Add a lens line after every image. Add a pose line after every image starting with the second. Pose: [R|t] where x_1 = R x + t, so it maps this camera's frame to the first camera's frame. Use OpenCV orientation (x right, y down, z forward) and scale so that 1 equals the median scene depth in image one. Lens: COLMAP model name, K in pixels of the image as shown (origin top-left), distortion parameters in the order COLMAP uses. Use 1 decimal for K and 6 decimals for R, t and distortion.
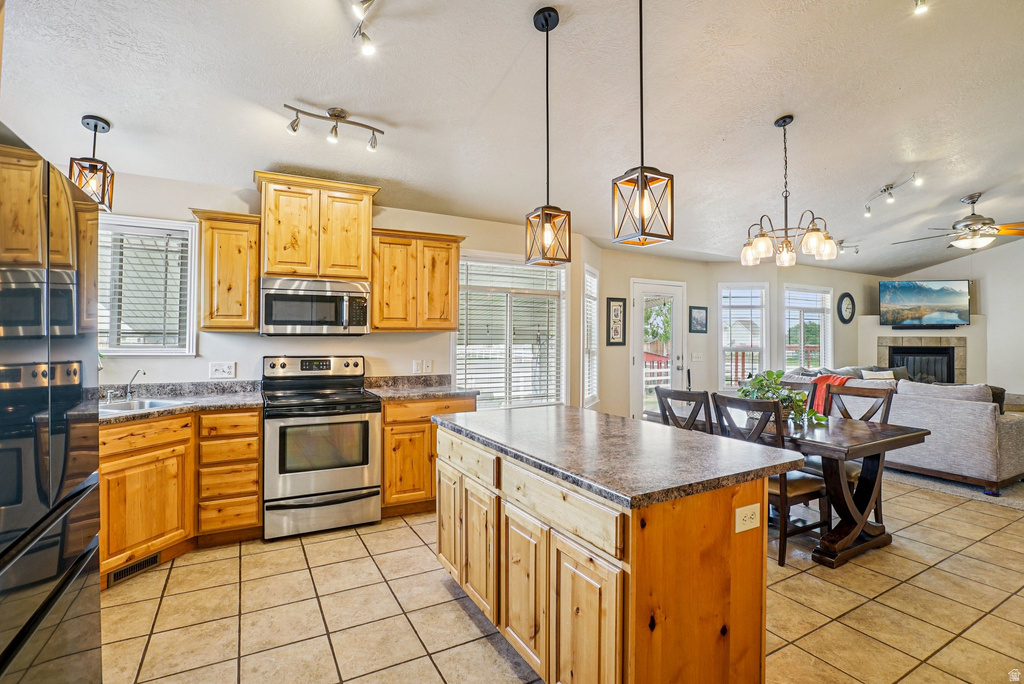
lens RADIAL K [[495.3, 0, 517.6], [0, 495.3, 336.9], [0, 0, 1]] dist [-0.009284, 0.004753]
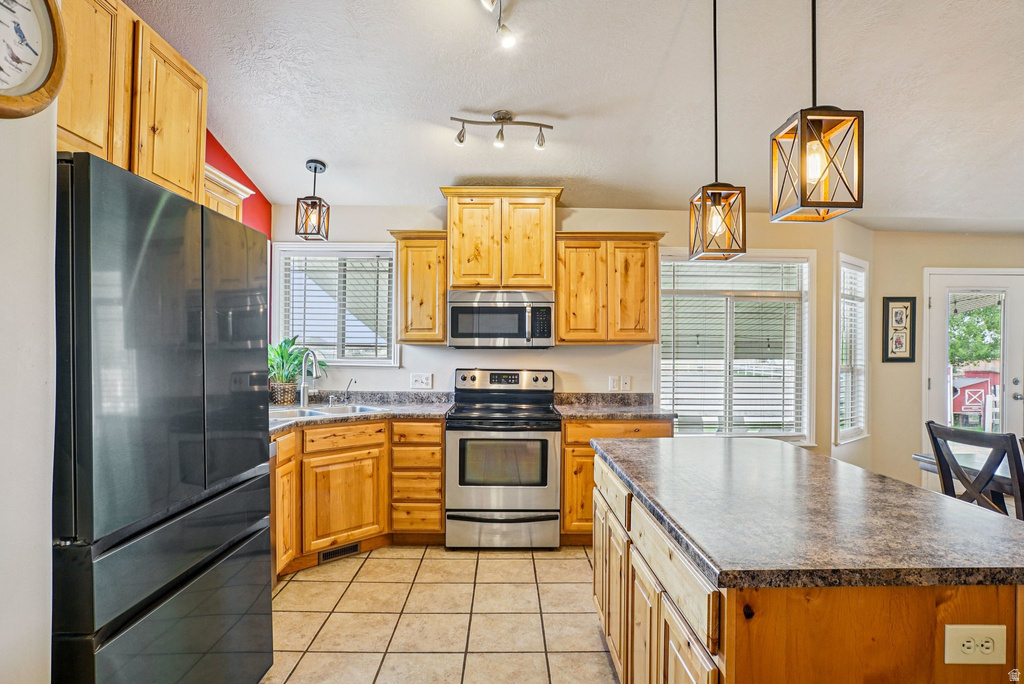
lens RADIAL K [[545.6, 0, 498.7], [0, 545.6, 356.8], [0, 0, 1]] dist [-0.022729, 0.018635]
pose [[0.885126, 0.007997, -0.465282, 0.113282], [-0.002023, 0.999909, 0.013337, -0.000319], [0.465347, -0.010863, 0.885062, 0.055306]]
